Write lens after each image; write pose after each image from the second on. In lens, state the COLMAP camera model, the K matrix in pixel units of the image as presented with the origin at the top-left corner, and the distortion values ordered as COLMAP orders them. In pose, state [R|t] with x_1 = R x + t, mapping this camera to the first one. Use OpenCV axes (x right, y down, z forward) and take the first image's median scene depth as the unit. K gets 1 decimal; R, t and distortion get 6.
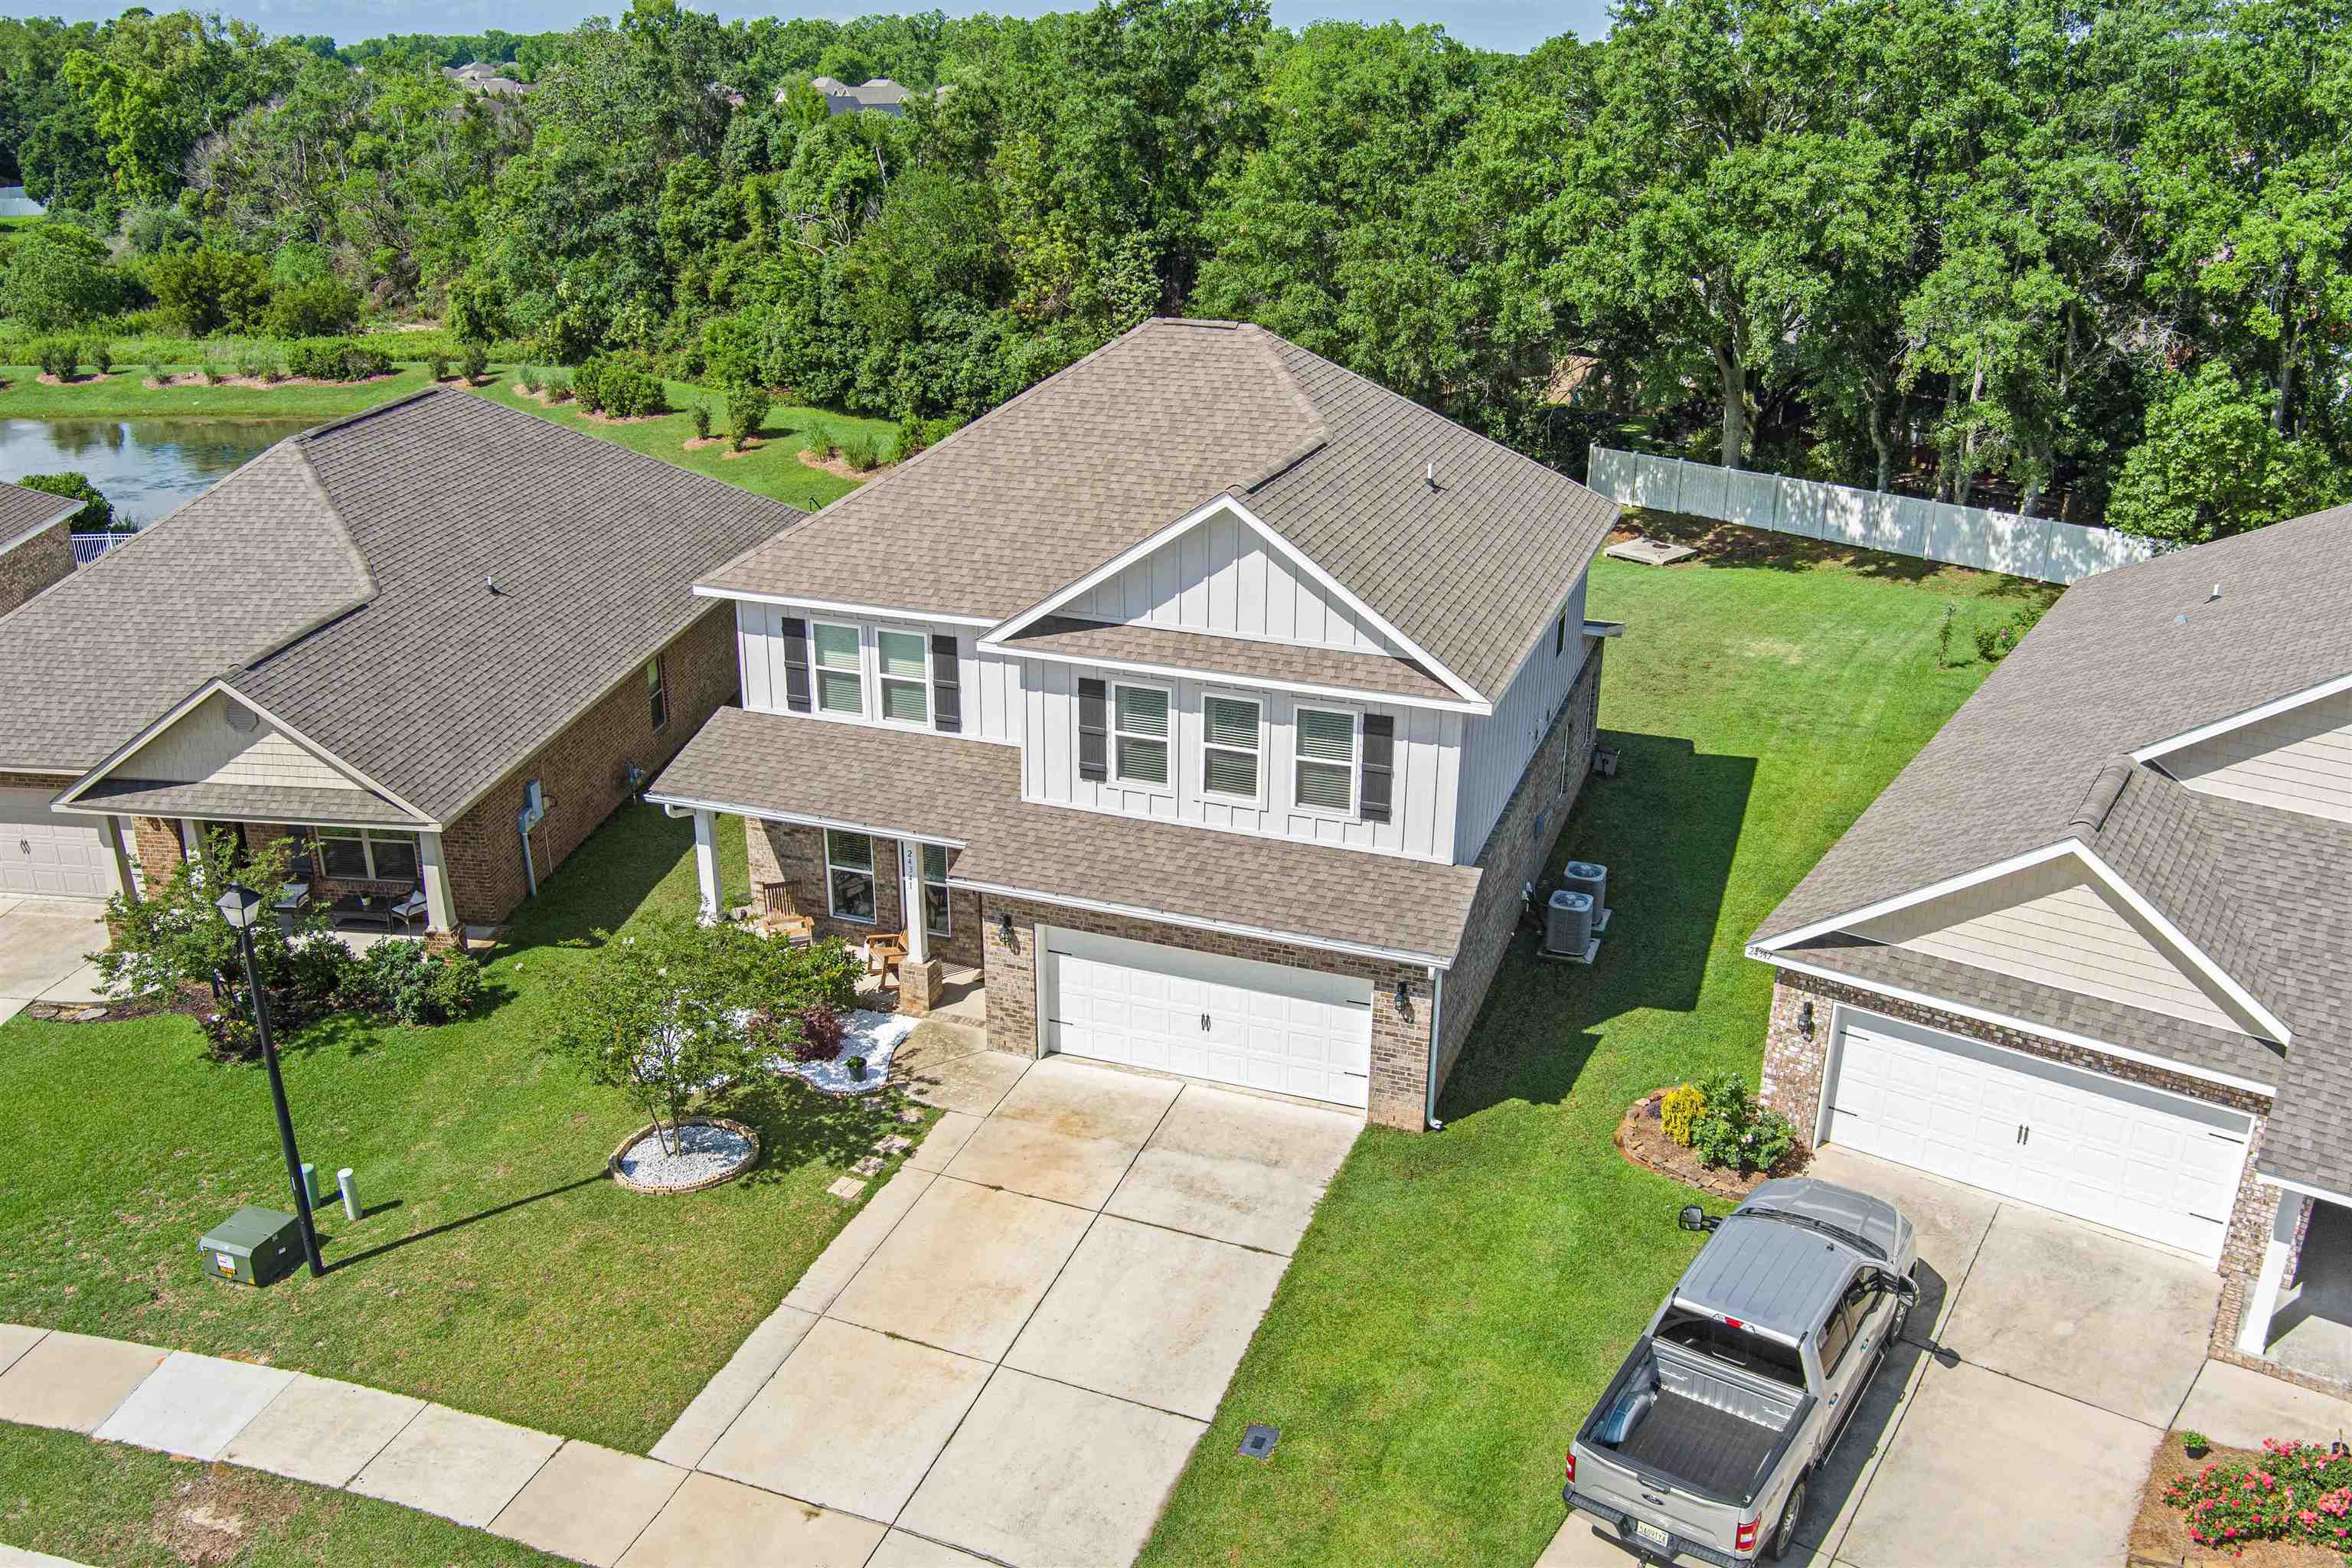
lens RADIAL K [[1893.4, 0, 1188.7], [0, 1893.4, 779.4], [0, 0, 1]] dist [-0.085071, 0.035738]
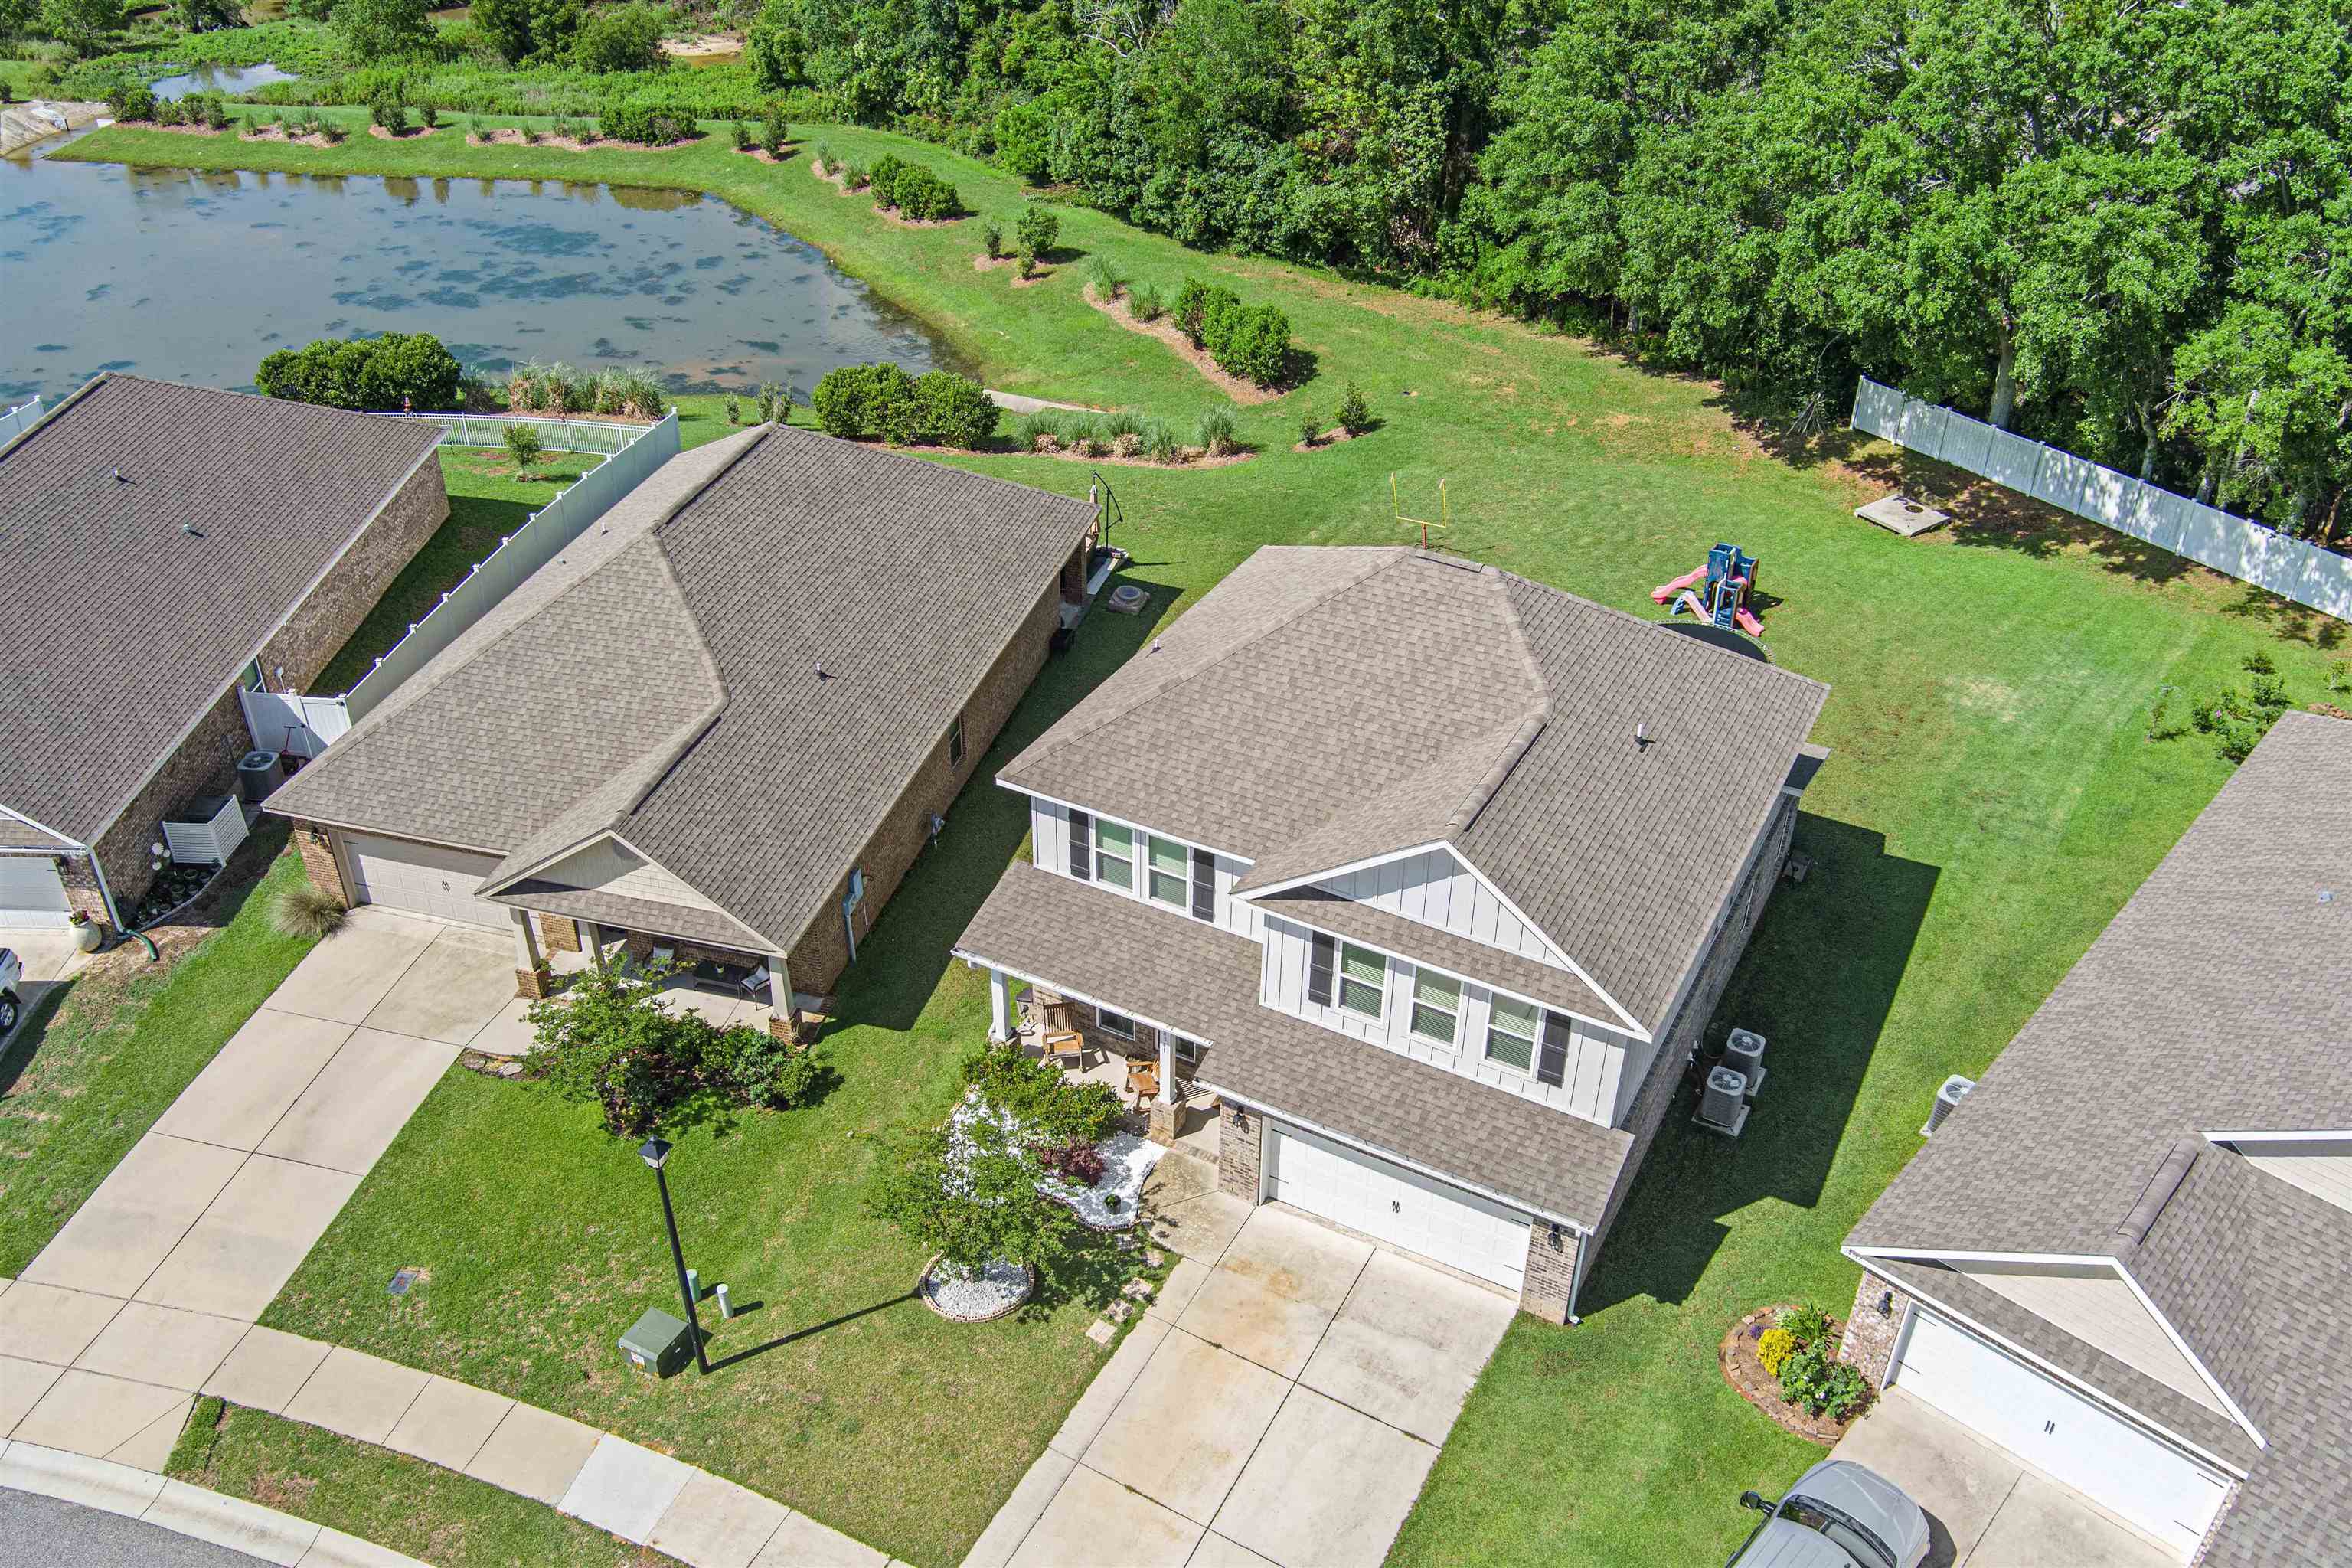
lens RADIAL K [[1893.4, 0, 1188.7], [0, 1893.4, 779.4], [0, 0, 1]] dist [-0.085071, 0.035738]
pose [[0.988612, 0.083734, -0.125041, 0.004973], [-0.056659, 0.976869, 0.206198, -0.350678], [0.139414, -0.196765, 0.970488, -0.135054]]
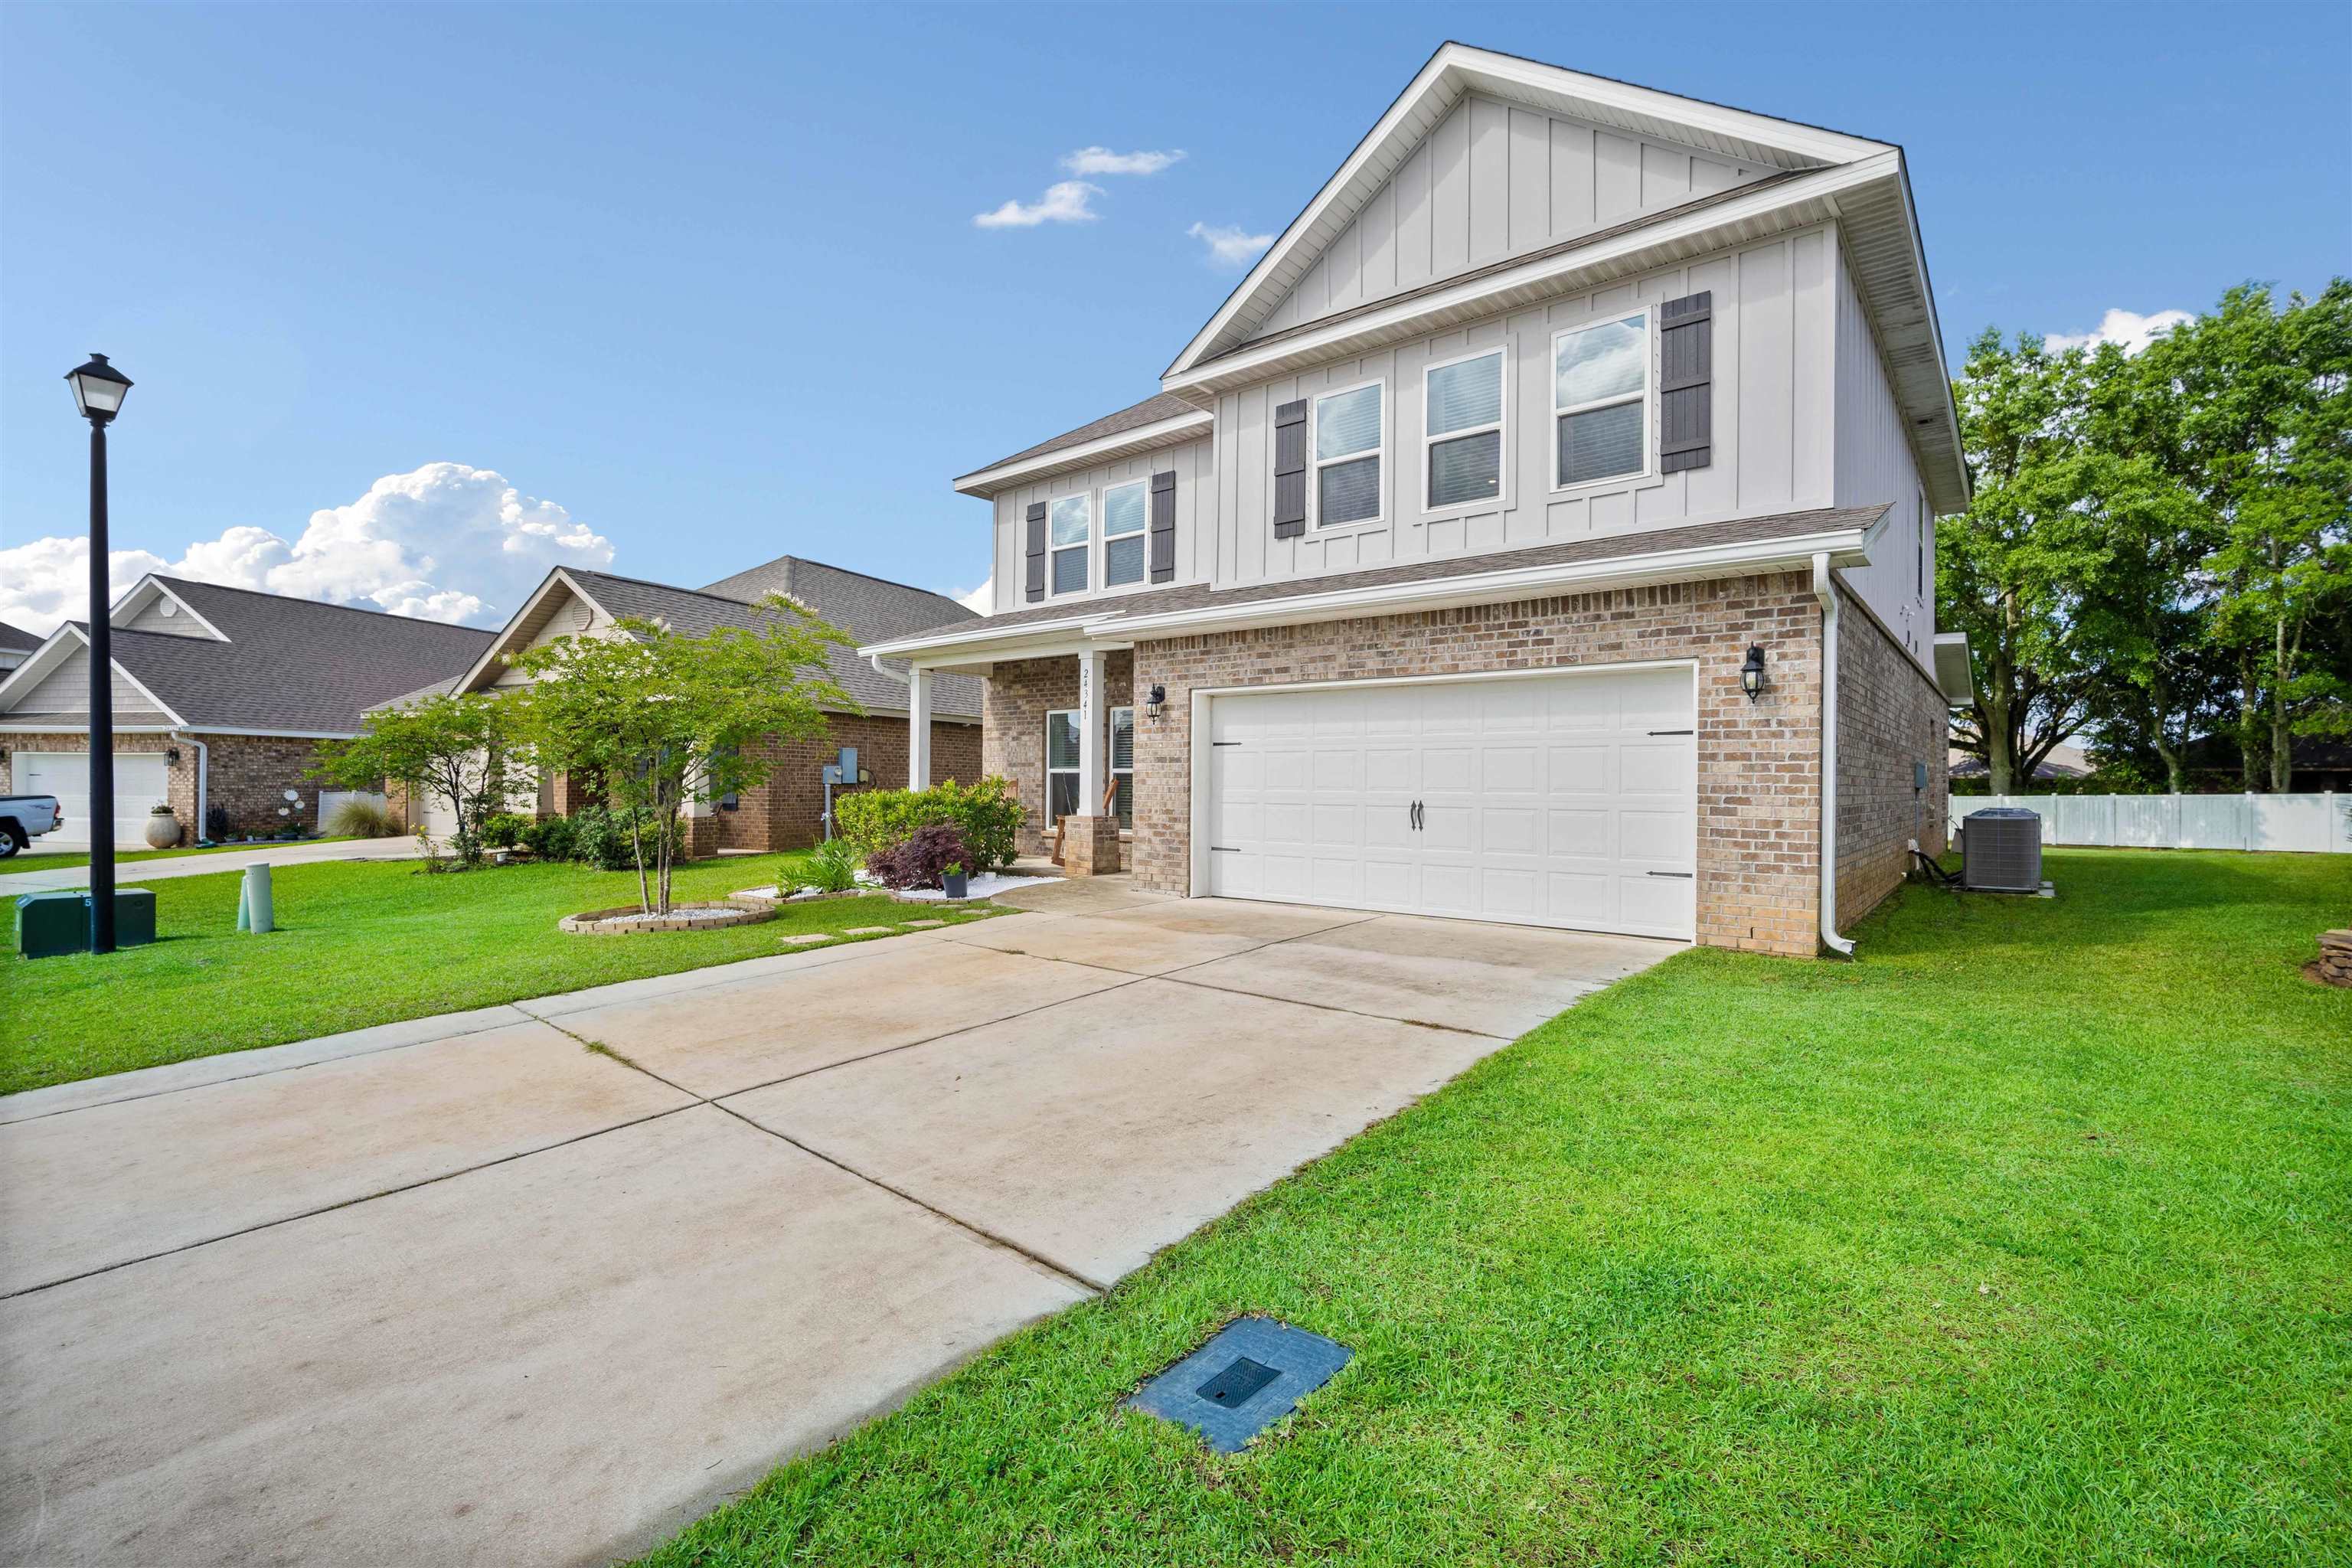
lens RADIAL K [[1028.1, 0, 1188.8], [0, 1028.1, 781.5], [0, 0, 1]] dist [-0.008021, 0.000510]
pose [[0.942520, 0.002794, -0.334139, 0.048892], [-0.123586, 0.931973, -0.340811, 0.226772], [0.310456, 0.362516, 0.878748, 0.596212]]
